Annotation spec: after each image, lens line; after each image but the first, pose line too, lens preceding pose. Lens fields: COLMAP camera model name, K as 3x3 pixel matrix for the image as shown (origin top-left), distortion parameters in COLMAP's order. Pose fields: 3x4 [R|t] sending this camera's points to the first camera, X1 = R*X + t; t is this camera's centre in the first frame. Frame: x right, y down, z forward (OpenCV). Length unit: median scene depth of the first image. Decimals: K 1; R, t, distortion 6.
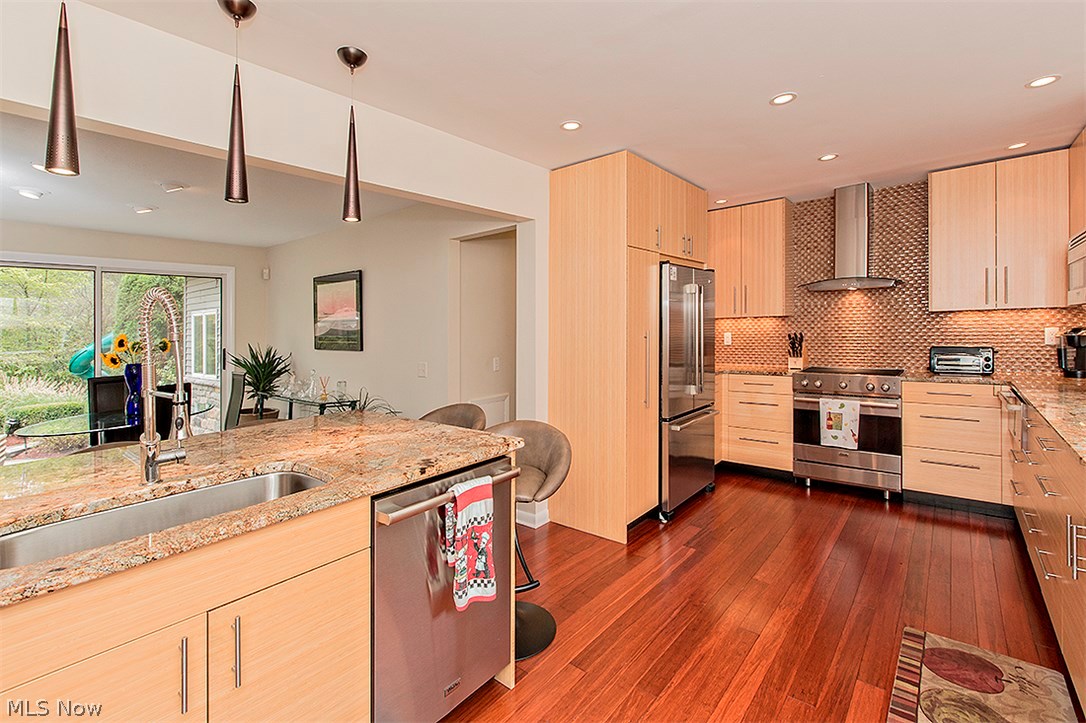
lens RADIAL K [[501.8, 0, 540.5], [0, 501.8, 337.1], [0, 0, 1]] dist [0.000736, -0.000354]
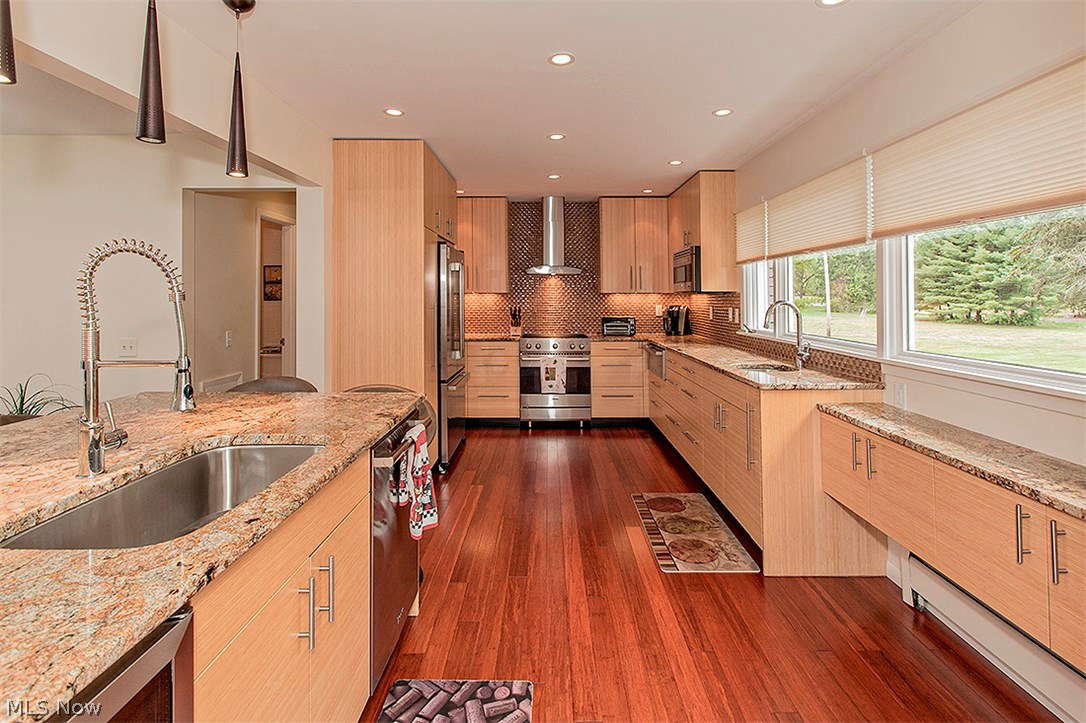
lens RADIAL K [[530.5, 0, 547.4], [0, 530.5, 297.0], [0, 0, 1]] dist [-0.000874, -0.000223]
pose [[0.761729, 0.025626, 0.647389, -0.351960], [-0.006707, 0.999476, -0.031671, 0.010676], [-0.647861, 0.019783, 0.761502, -0.065307]]
